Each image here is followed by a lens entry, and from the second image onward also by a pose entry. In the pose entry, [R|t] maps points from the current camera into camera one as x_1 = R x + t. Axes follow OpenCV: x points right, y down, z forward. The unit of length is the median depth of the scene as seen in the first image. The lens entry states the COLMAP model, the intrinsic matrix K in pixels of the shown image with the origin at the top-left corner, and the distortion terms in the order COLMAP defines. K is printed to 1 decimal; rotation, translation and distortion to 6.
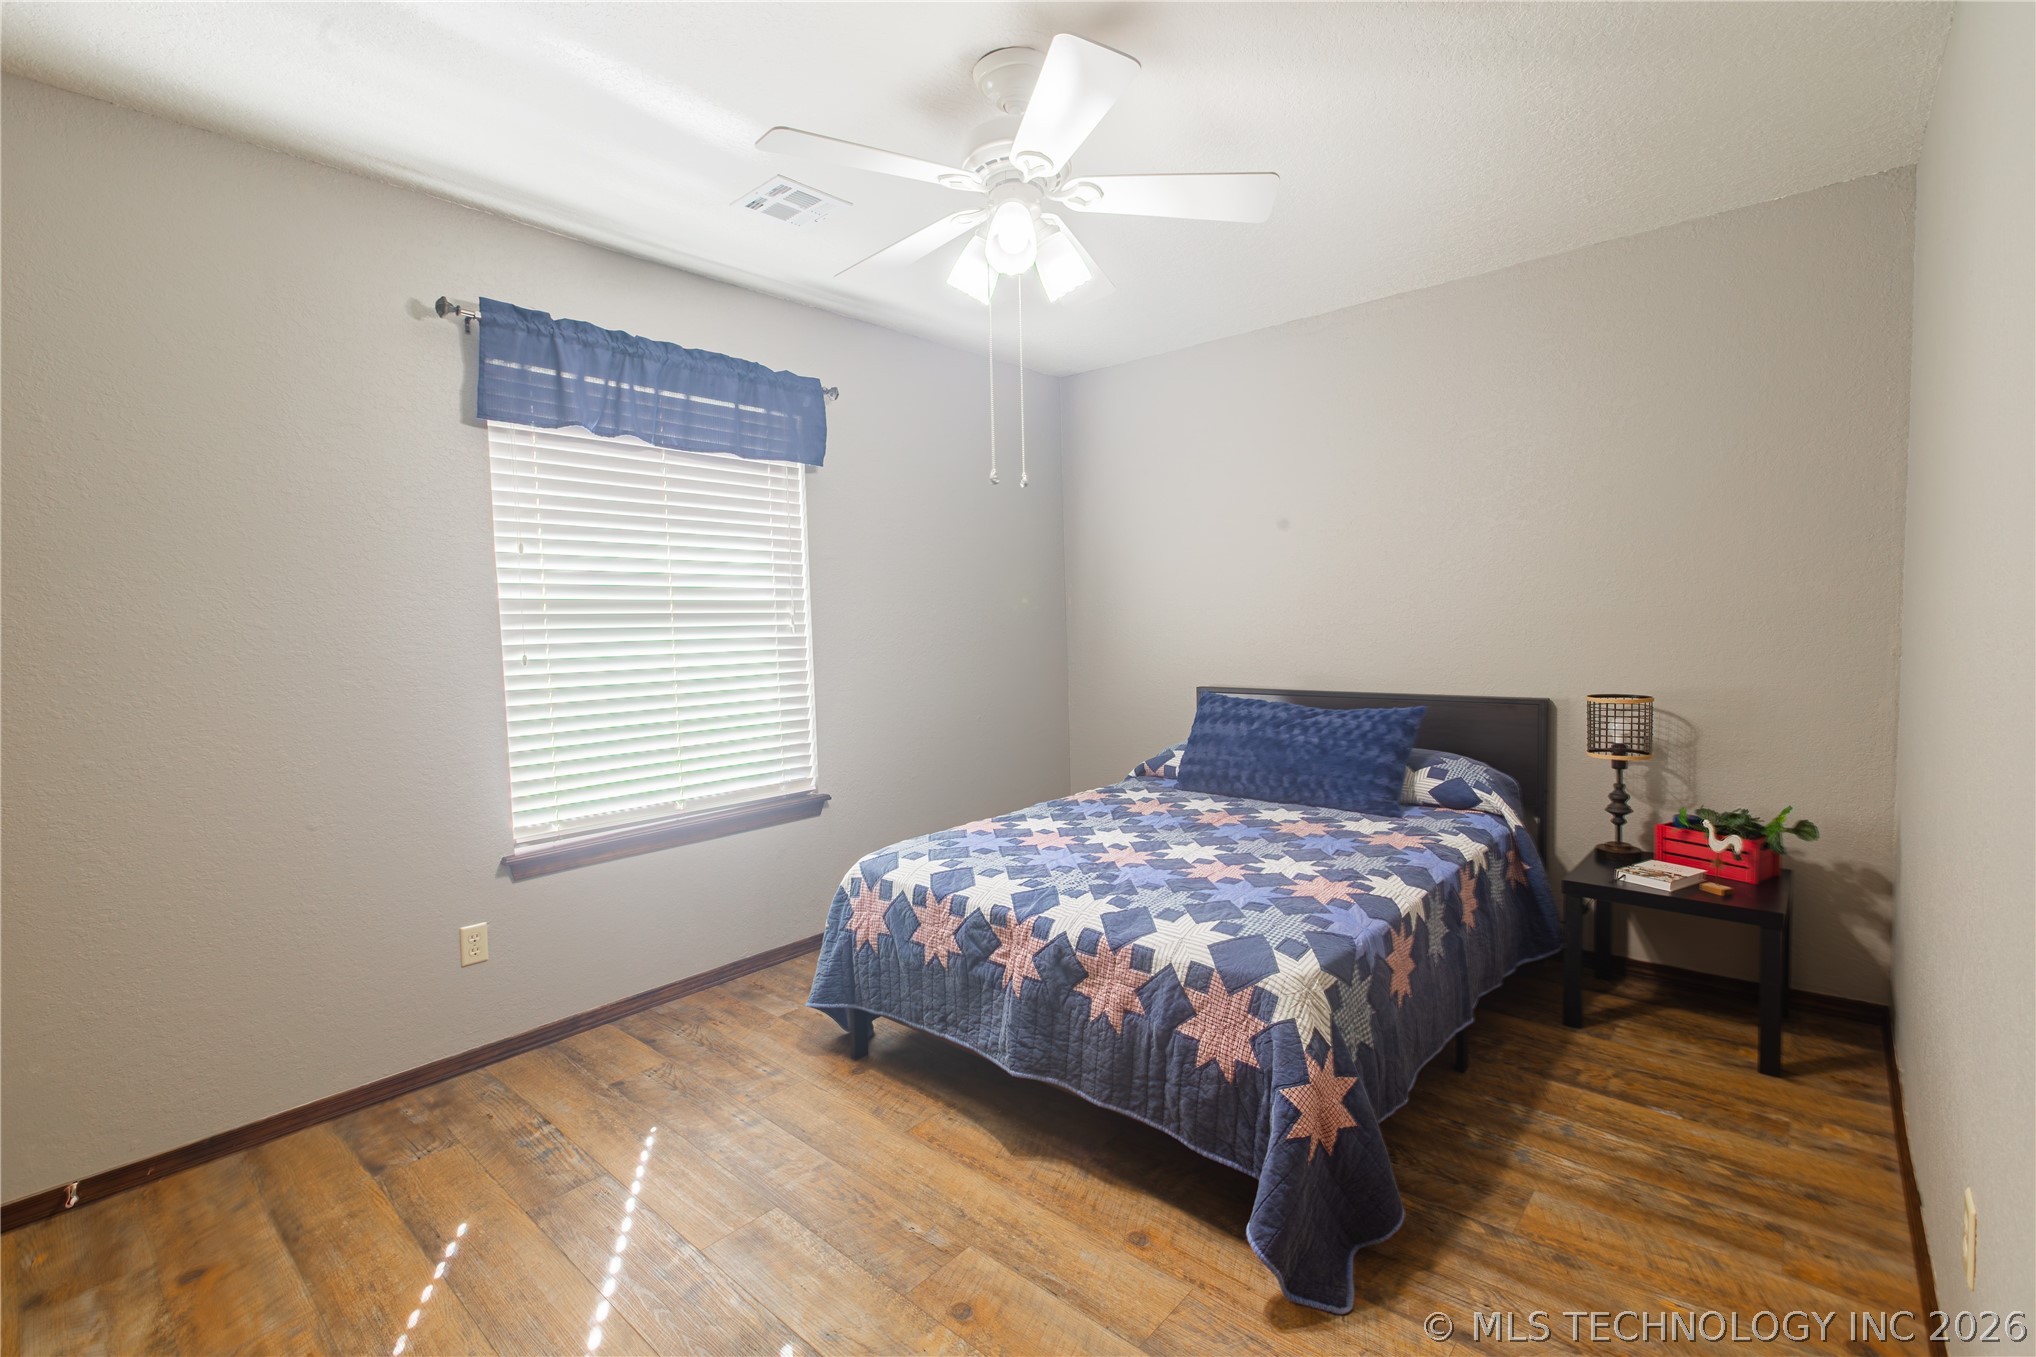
lens RADIAL K [[918.8, 0, 1011.9], [0, 918.8, 673.5], [0, 0, 1]] dist [0.002004, 0.000499]
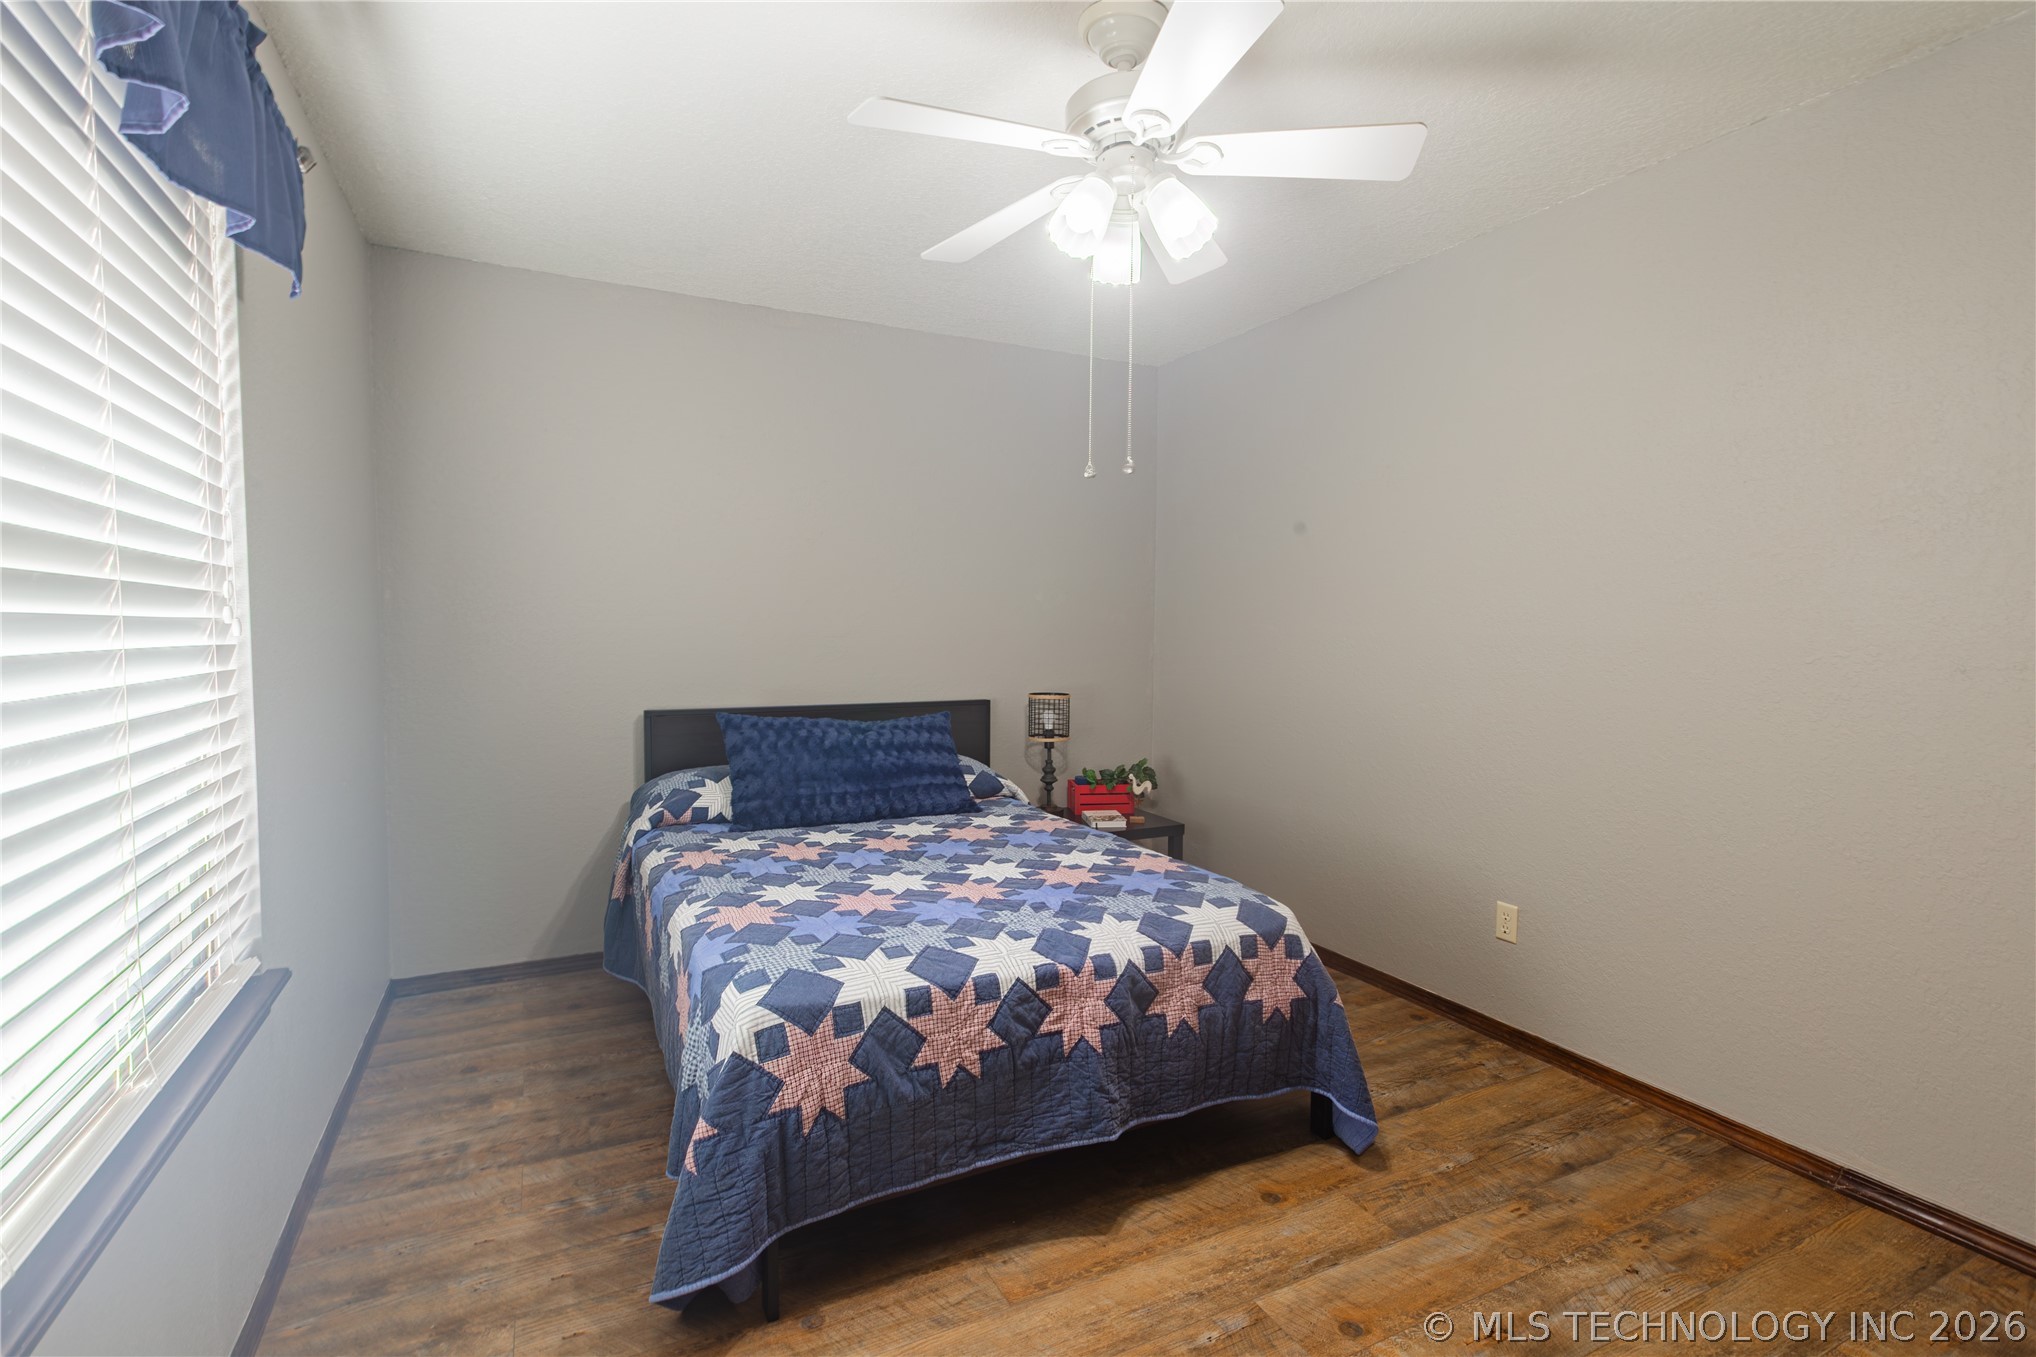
lens RADIAL K [[960.9, 0, 1025.2], [0, 960.9, 670.3], [0, 0, 1]] dist [0.003516, 0.000431]
pose [[0.355775, -0.017304, 0.934412, -0.810149], [0.037751, 0.999279, 0.004132, -0.020371], [-0.933809, 0.033805, 0.356171, 0.670592]]
